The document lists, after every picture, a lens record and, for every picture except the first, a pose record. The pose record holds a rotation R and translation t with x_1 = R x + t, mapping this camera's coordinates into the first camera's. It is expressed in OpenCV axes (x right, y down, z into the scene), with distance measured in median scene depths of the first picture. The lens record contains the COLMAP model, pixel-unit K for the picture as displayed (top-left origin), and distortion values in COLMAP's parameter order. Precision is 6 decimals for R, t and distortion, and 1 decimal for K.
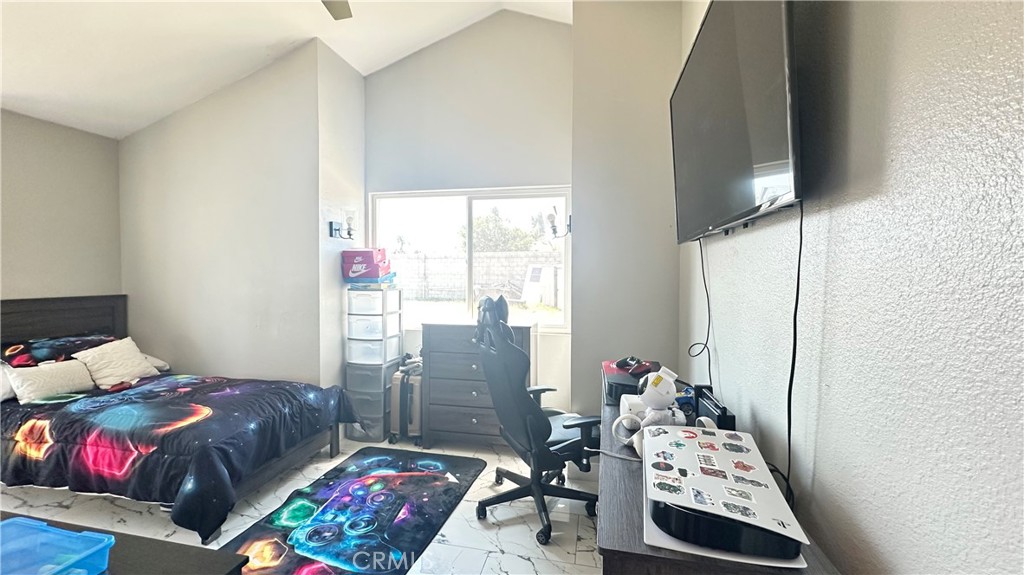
lens RADIAL K [[402.7, 0, 509.3], [0, 402.7, 283.6], [0, 0, 1]] dist [-0.009425, 0.002018]
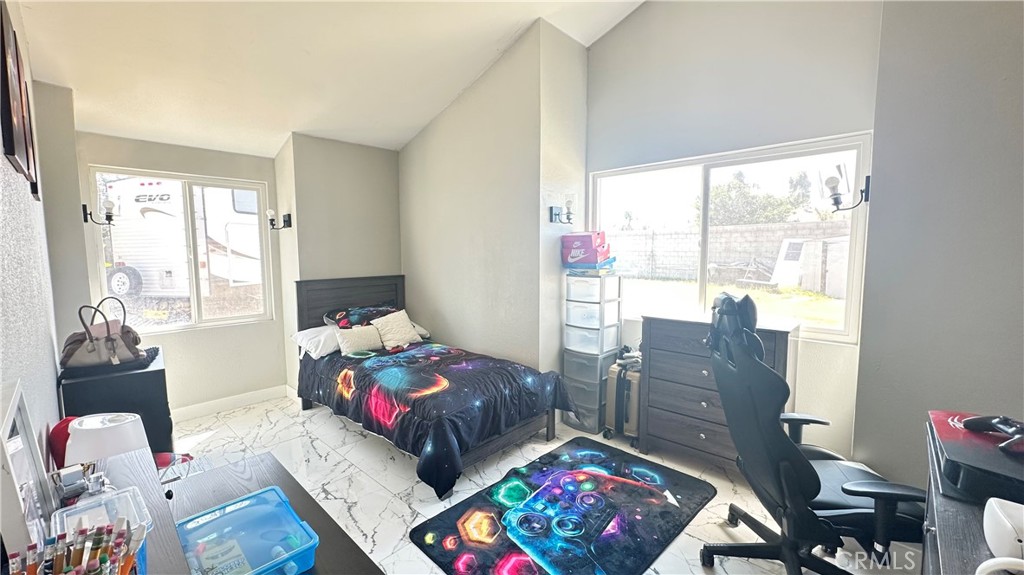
lens RADIAL K [[402.7, 0, 511.6], [0, 402.7, 286.5], [0, 0, 1]] dist [-0.009425, 0.002018]
pose [[0.855861, 0.038175, -0.515796, -0.008677], [-0.004179, 0.997750, 0.066912, -0.028358], [0.517190, -0.055112, 0.854095, 0.106976]]
